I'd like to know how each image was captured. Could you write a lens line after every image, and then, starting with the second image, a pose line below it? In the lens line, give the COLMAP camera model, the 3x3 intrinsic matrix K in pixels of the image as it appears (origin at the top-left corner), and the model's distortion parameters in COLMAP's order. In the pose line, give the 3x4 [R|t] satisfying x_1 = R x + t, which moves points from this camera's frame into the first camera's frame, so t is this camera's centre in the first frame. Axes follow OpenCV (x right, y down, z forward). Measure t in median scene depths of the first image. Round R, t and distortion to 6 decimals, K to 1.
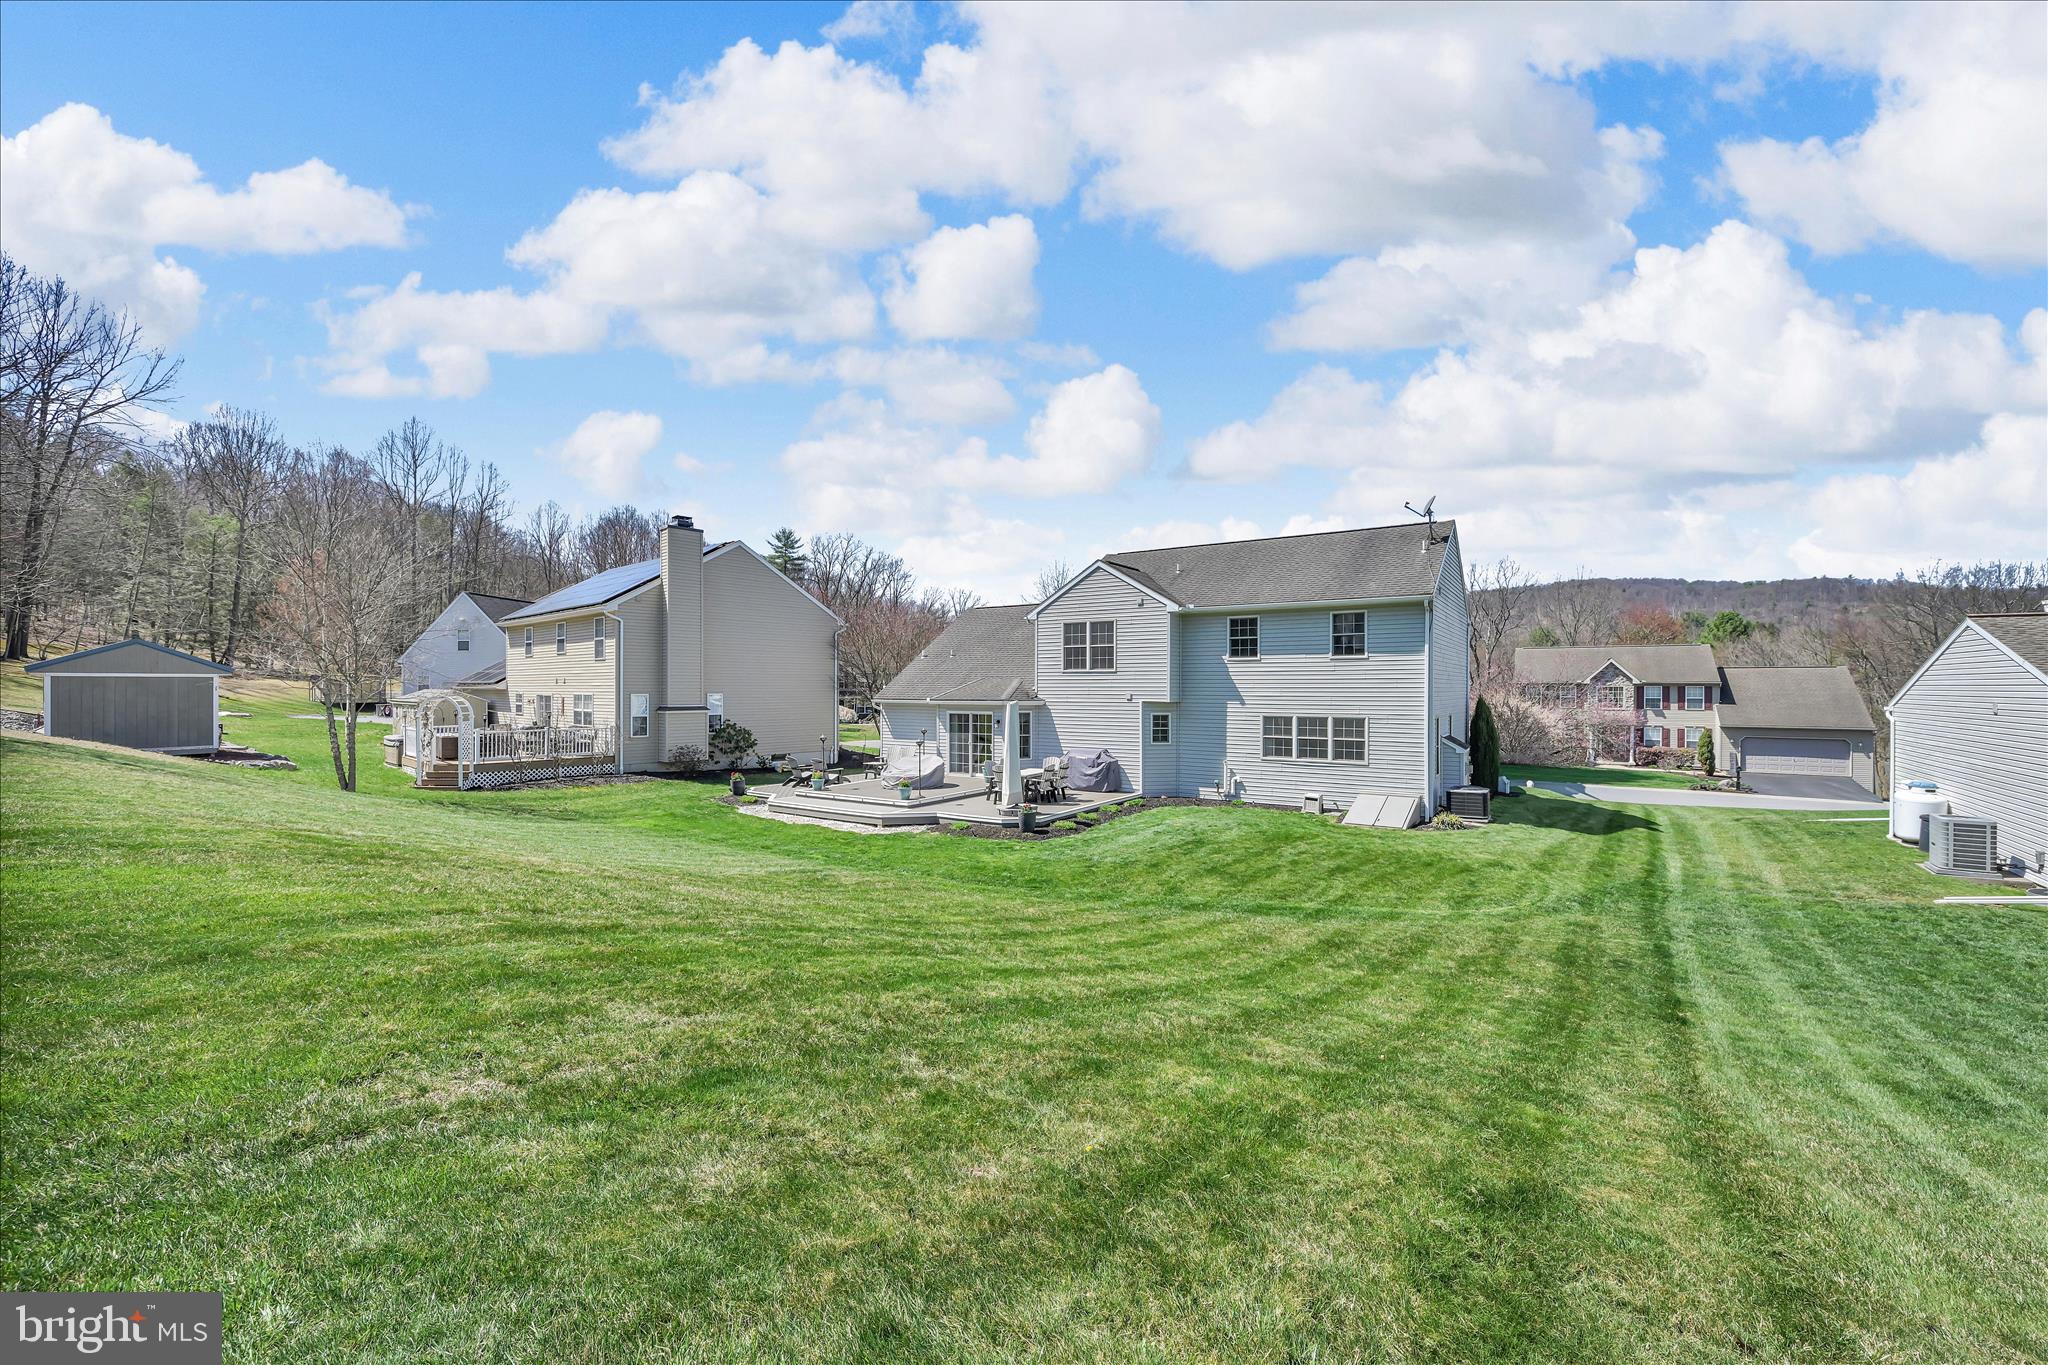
lens RADIAL K [[1217.7, 0, 1067.4], [0, 1217.7, 686.1], [0, 0, 1]] dist [0.015164, -0.000282]
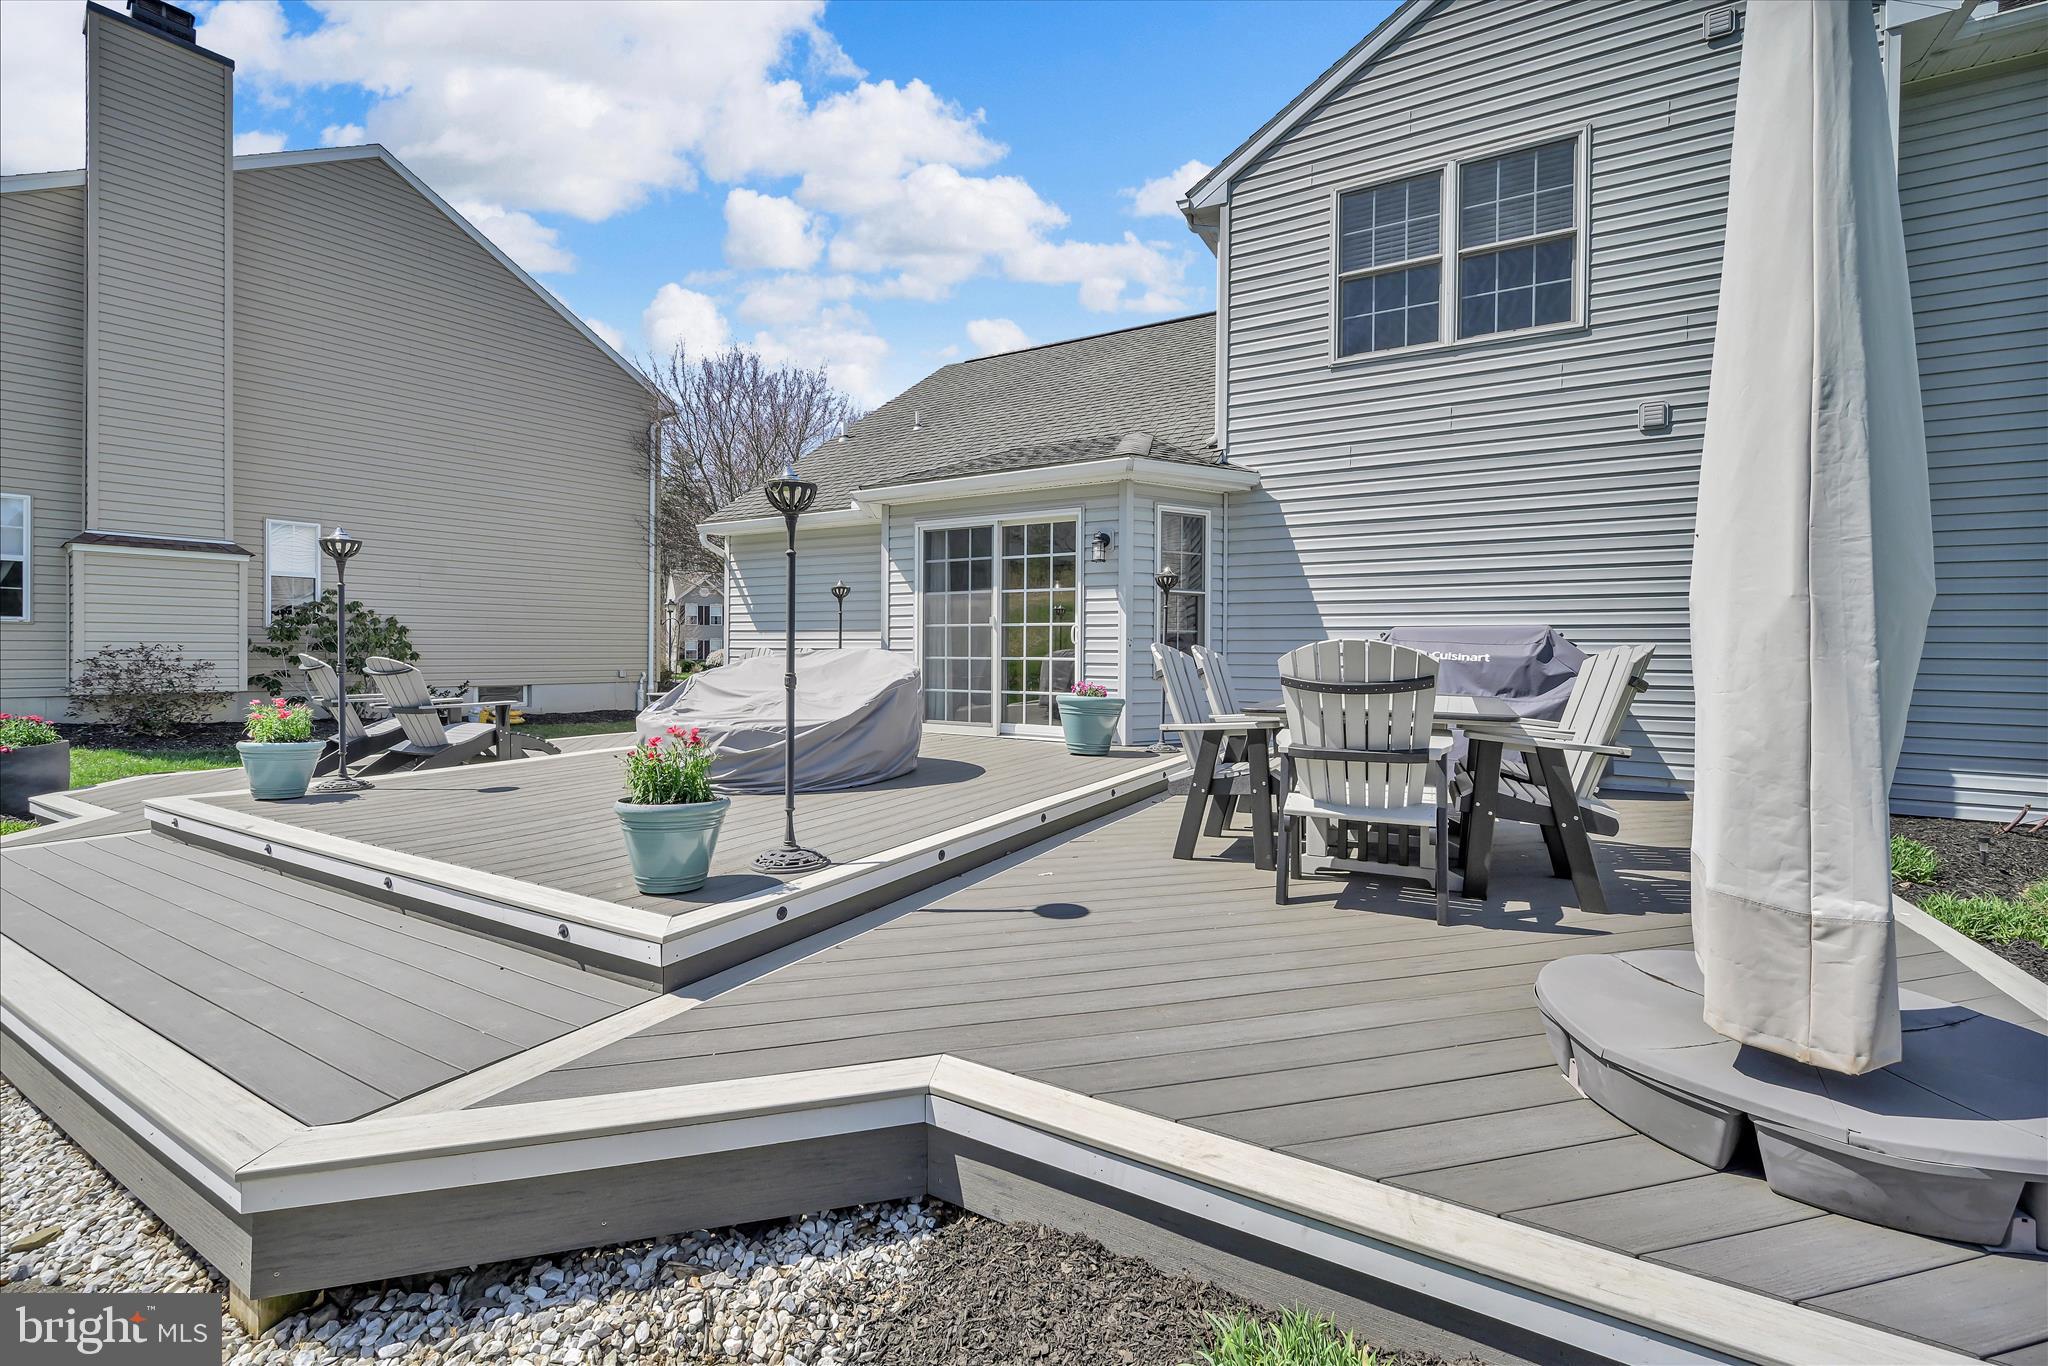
lens RADIAL K [[833.0, 0, 1030.7], [0, 833.0, 688.3], [0, 0, 1]] dist [0.000547, 0.000174]
pose [[0.996831, 0.008518, 0.079091, -0.093465], [-0.008299, 0.999961, -0.003091, 0.068113], [-0.079114, 0.002425, 0.996863, 0.854495]]
